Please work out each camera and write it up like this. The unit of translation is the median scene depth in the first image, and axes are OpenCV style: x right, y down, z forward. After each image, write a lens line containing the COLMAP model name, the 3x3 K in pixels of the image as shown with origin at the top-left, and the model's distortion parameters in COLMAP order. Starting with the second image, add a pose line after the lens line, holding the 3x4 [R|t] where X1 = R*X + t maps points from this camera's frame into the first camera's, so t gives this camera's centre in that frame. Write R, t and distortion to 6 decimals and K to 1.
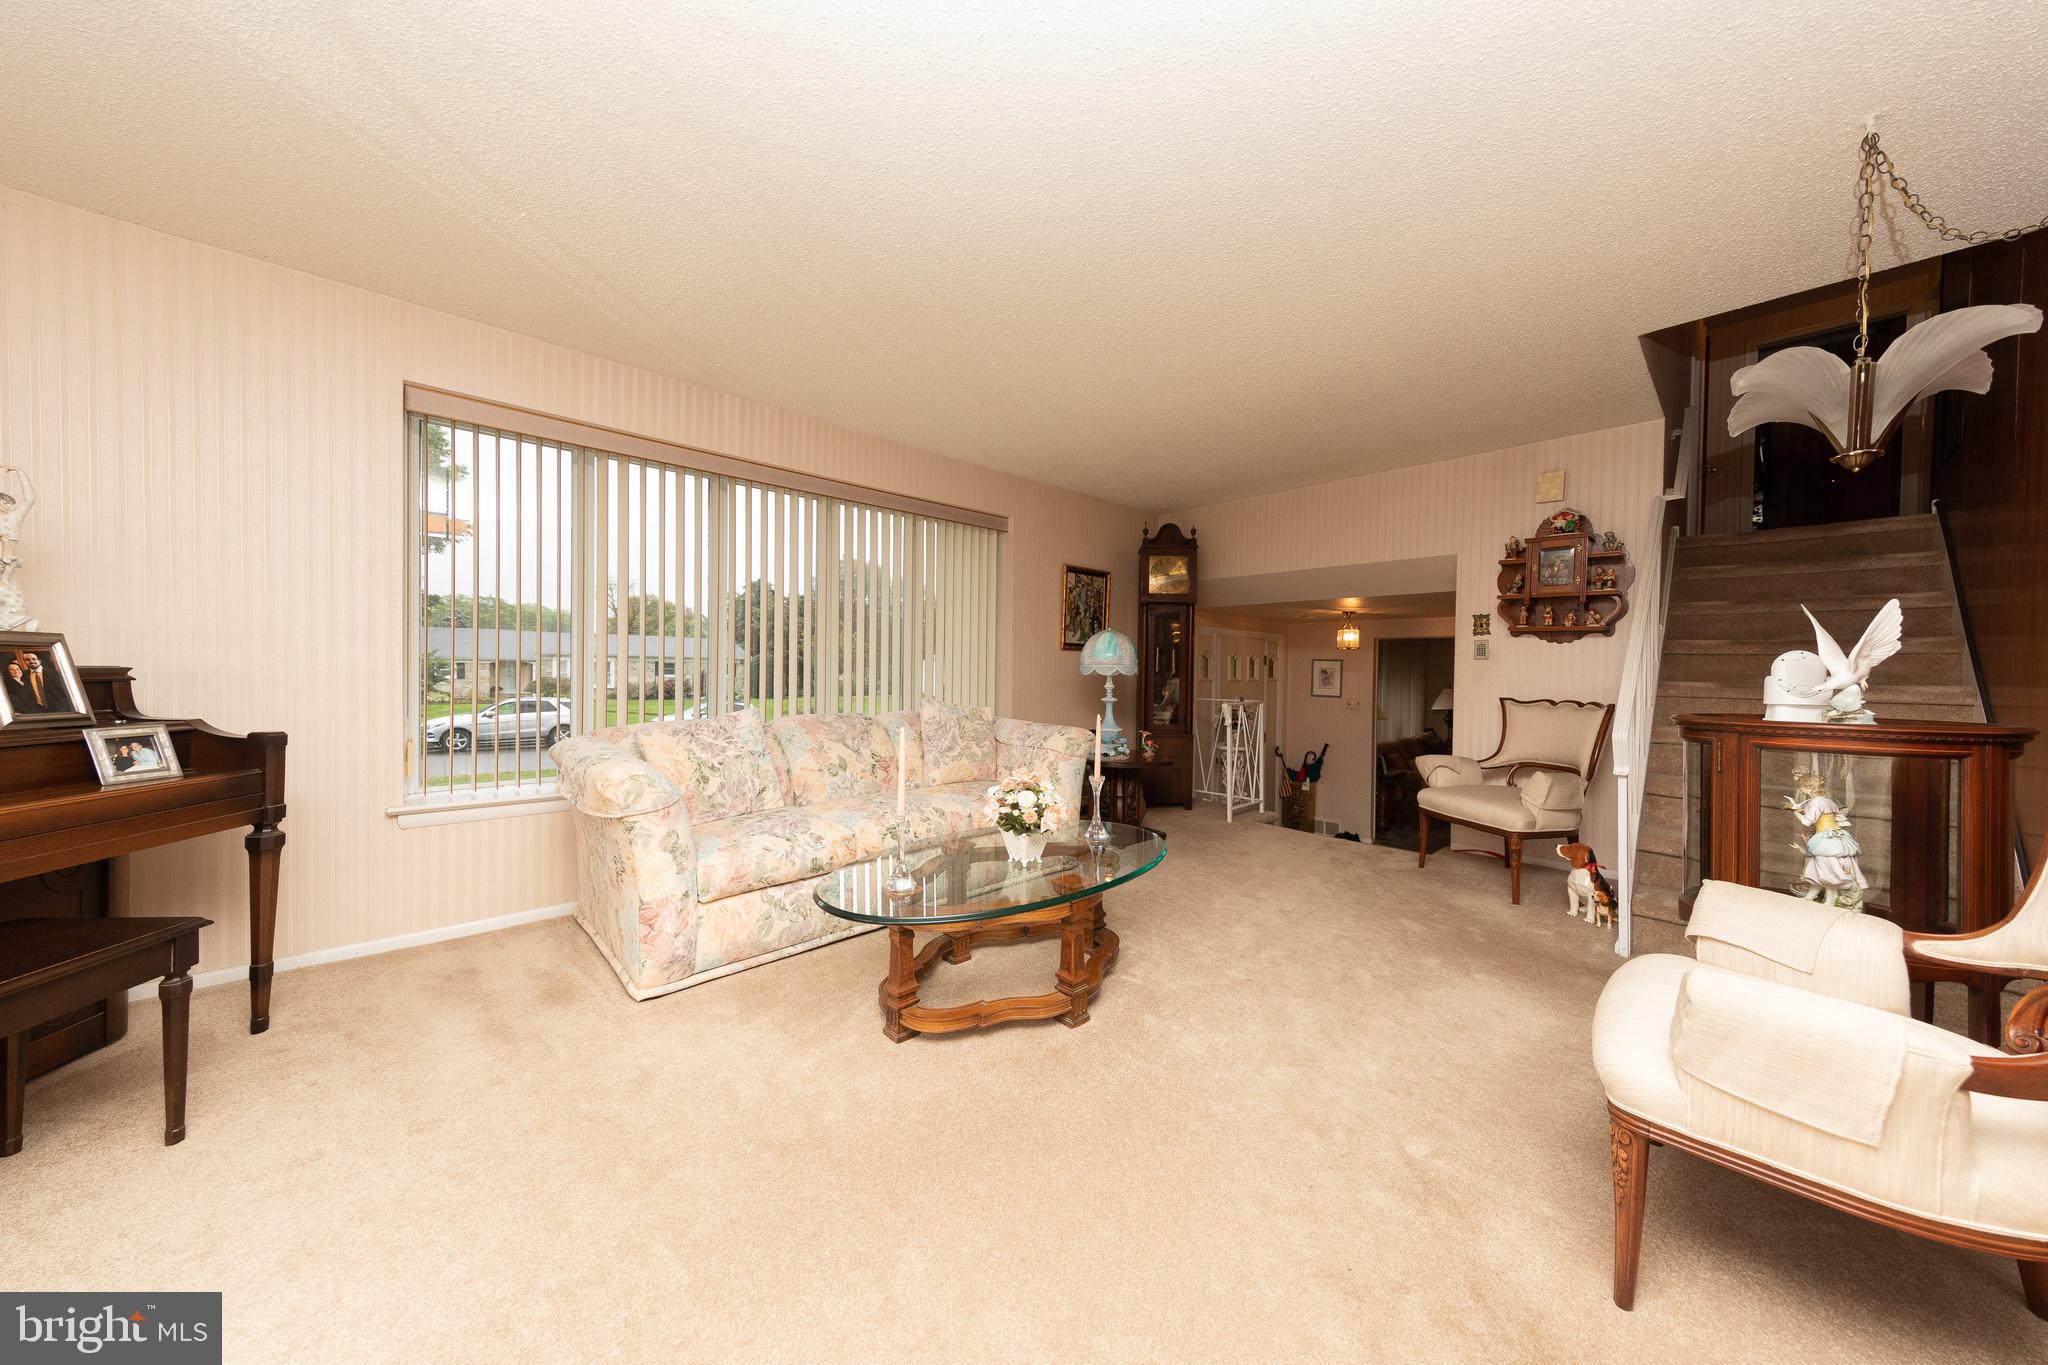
lens RADIAL K [[662.7, 0, 1024.0], [0, 662.7, 682.5], [0, 0, 1]] dist [-0.001284, -0.000047]
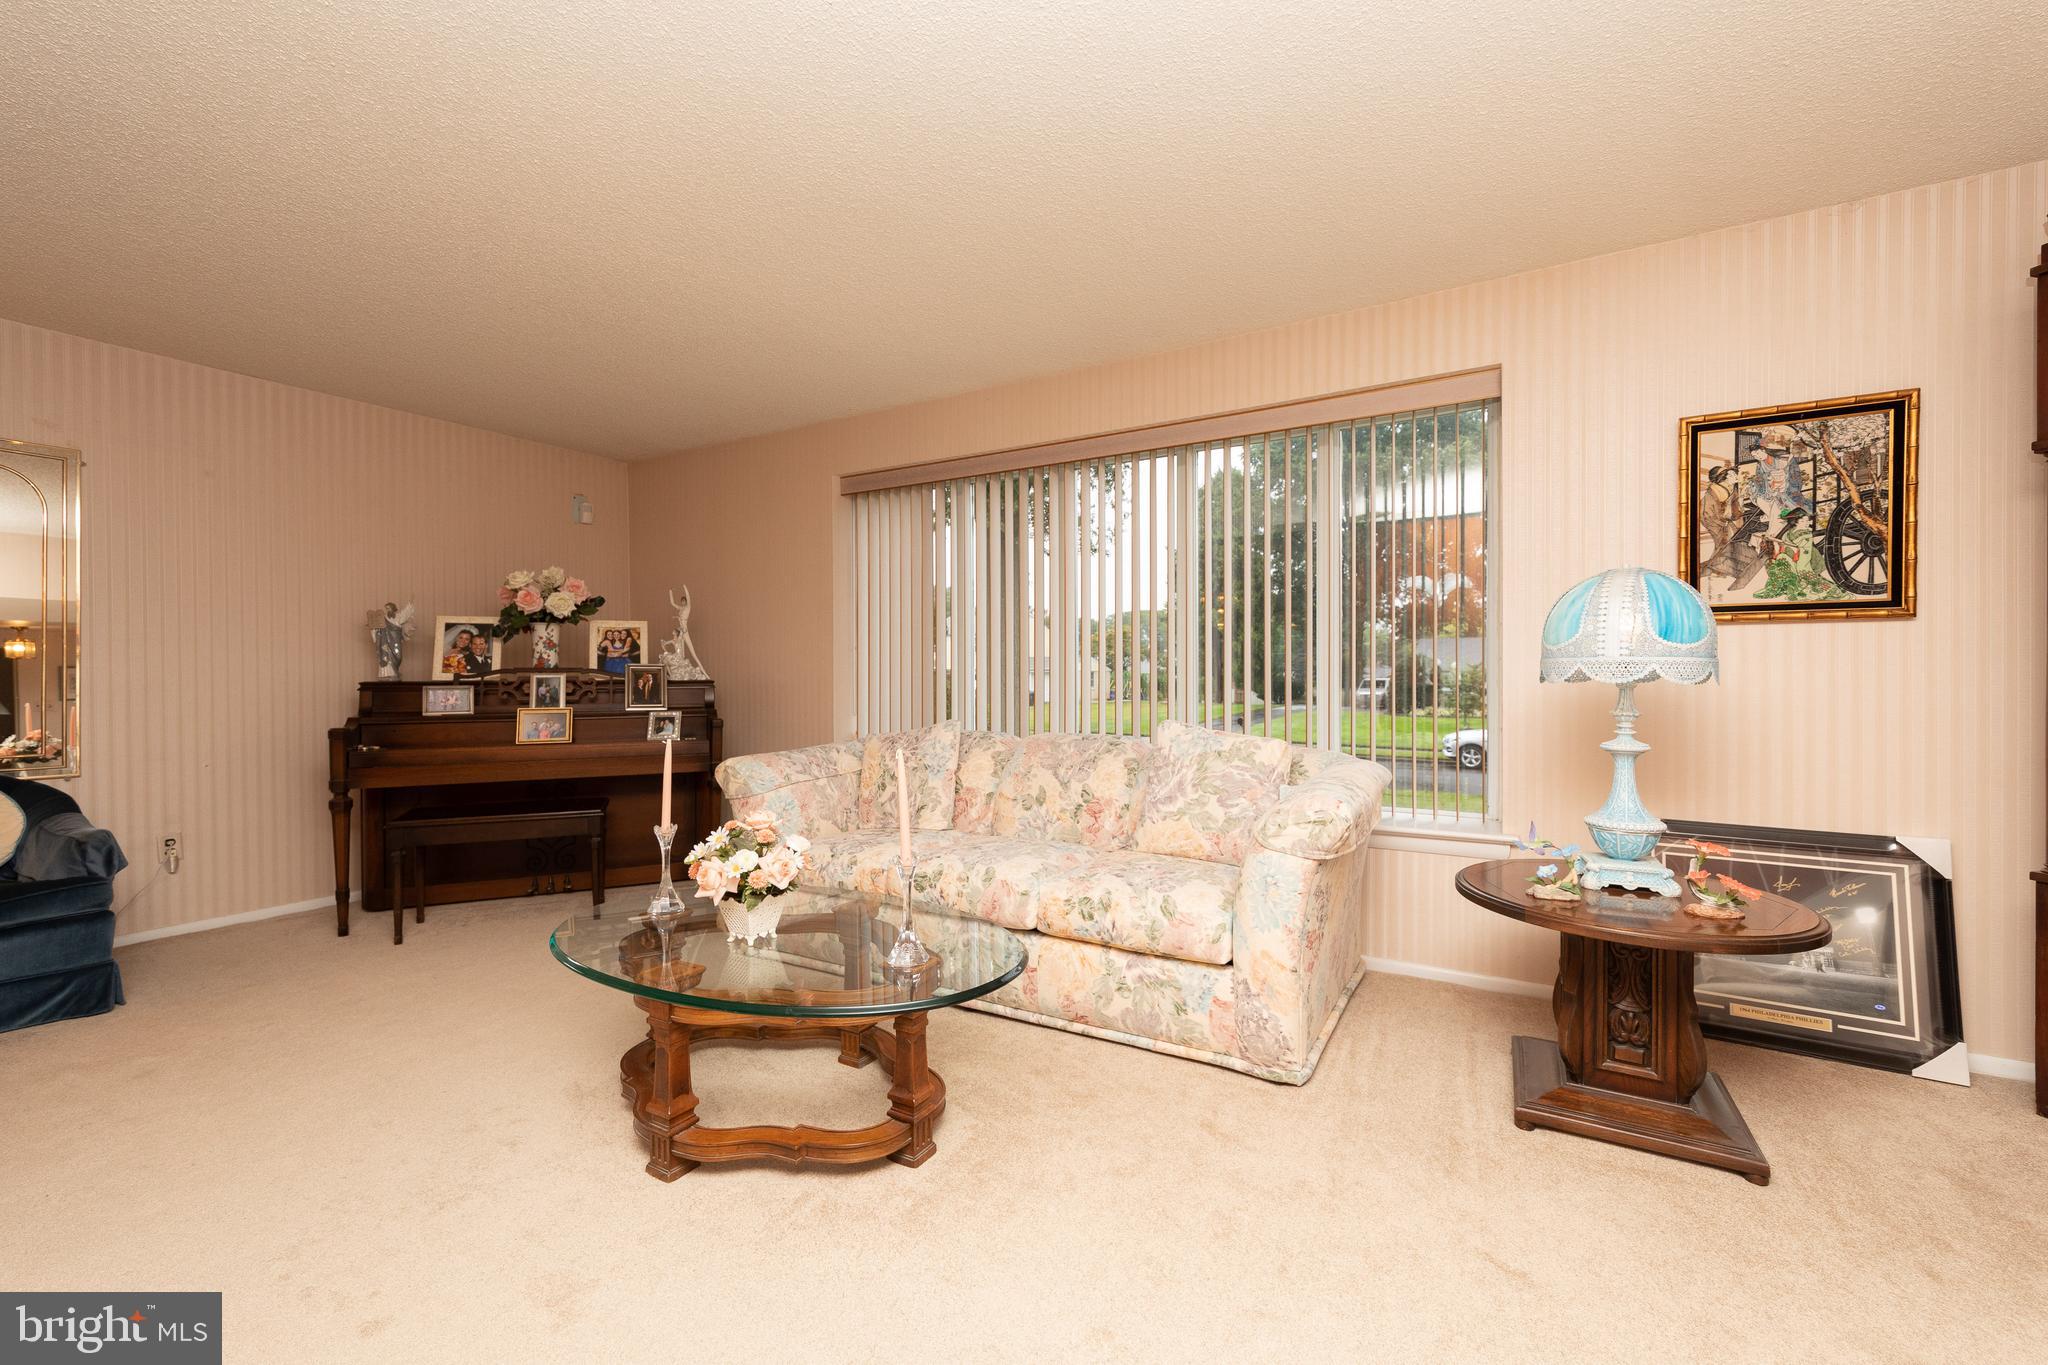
lens RADIAL K [[816.9, 0, 1024.0], [0, 816.9, 682.5], [0, 0, 1]] dist [-0.000220, -0.000050]
pose [[0.305419, -0.002982, -0.952213, 0.655783], [-0.014080, 0.999872, -0.007647, -0.004684], [0.952114, 0.015743, 0.305338, 0.699143]]
